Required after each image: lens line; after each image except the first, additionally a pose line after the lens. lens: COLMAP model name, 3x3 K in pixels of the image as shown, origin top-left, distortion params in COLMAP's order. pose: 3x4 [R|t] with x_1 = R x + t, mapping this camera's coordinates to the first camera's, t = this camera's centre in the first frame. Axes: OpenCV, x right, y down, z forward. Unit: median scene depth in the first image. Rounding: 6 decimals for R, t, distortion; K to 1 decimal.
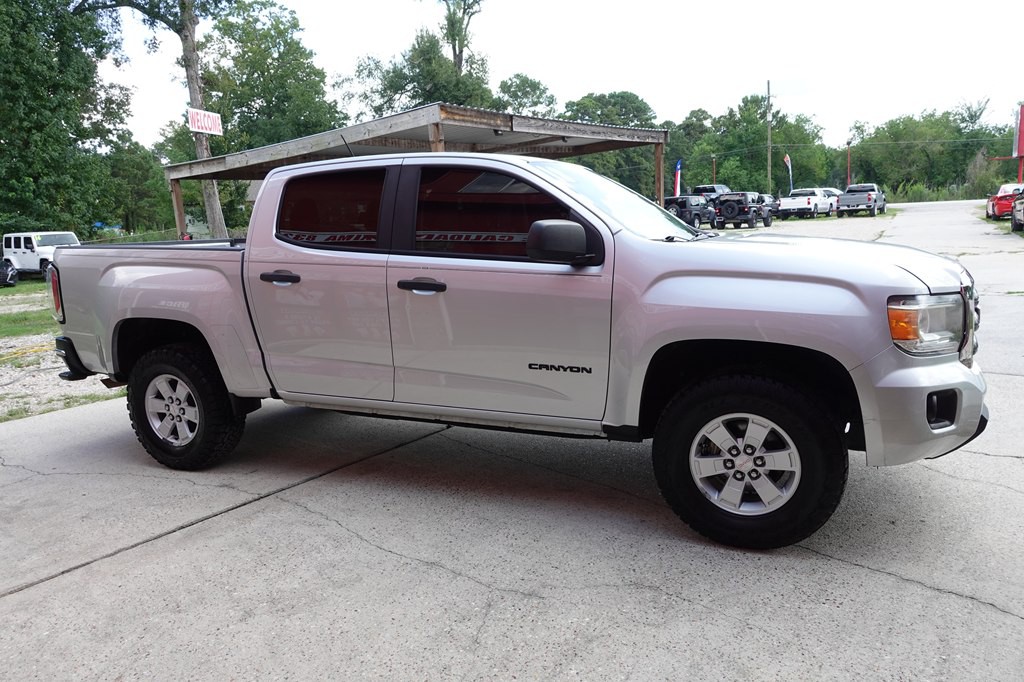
lens RADIAL K [[706.0, 0, 515.0], [0, 706.0, 340.7], [0, 0, 1]] dist [0.000086, -0.000670]
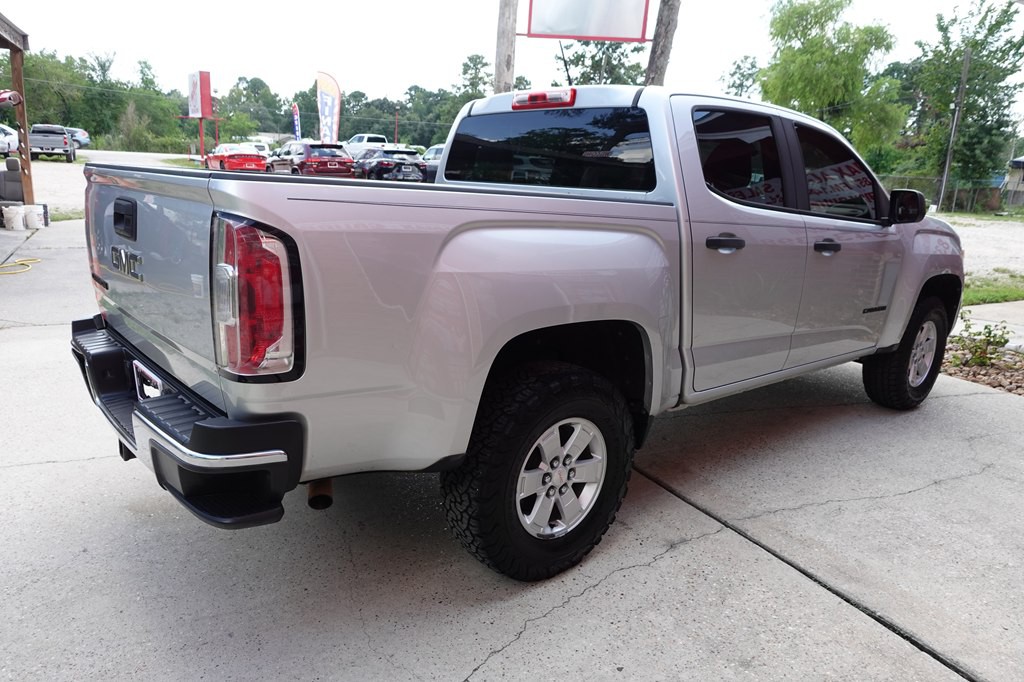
lens RADIAL K [[706.0, 0, 515.0], [0, 706.0, 337.0], [0, 0, 1]] dist [0.000086, -0.000670]
pose [[0.429380, -0.146654, 0.891137, -1.073354], [0.089080, 0.988793, 0.119803, -0.095848], [-0.898720, 0.027942, 0.437632, 0.831023]]
